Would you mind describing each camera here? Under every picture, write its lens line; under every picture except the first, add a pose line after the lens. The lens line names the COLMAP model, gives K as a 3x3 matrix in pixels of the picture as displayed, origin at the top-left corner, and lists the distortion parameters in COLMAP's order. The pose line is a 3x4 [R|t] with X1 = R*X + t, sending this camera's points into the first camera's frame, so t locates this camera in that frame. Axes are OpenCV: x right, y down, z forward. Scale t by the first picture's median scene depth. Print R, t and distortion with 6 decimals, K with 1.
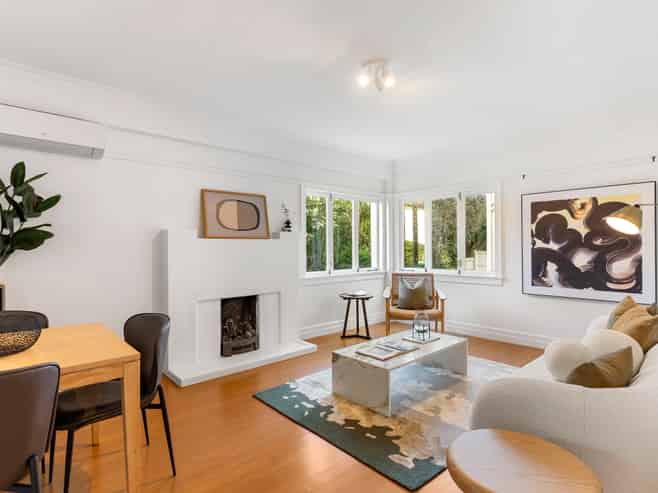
lens RADIAL K [[357.6, 0, 330.6], [0, 357.6, 245.9], [0, 0, 1]] dist [0.008060, 0.000297]
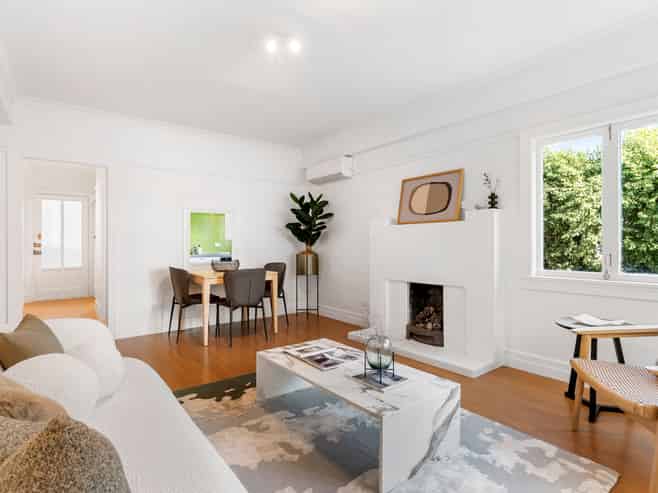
lens RADIAL K [[357.6, 0, 330.0], [0, 357.6, 245.5], [0, 0, 1]] dist [0.008060, 0.000297]
pose [[-0.091053, 0.011464, -0.995780, 1.434319], [0.007915, 0.999910, 0.010787, 0.054583], [0.995815, -0.006899, -0.091136, 1.656894]]
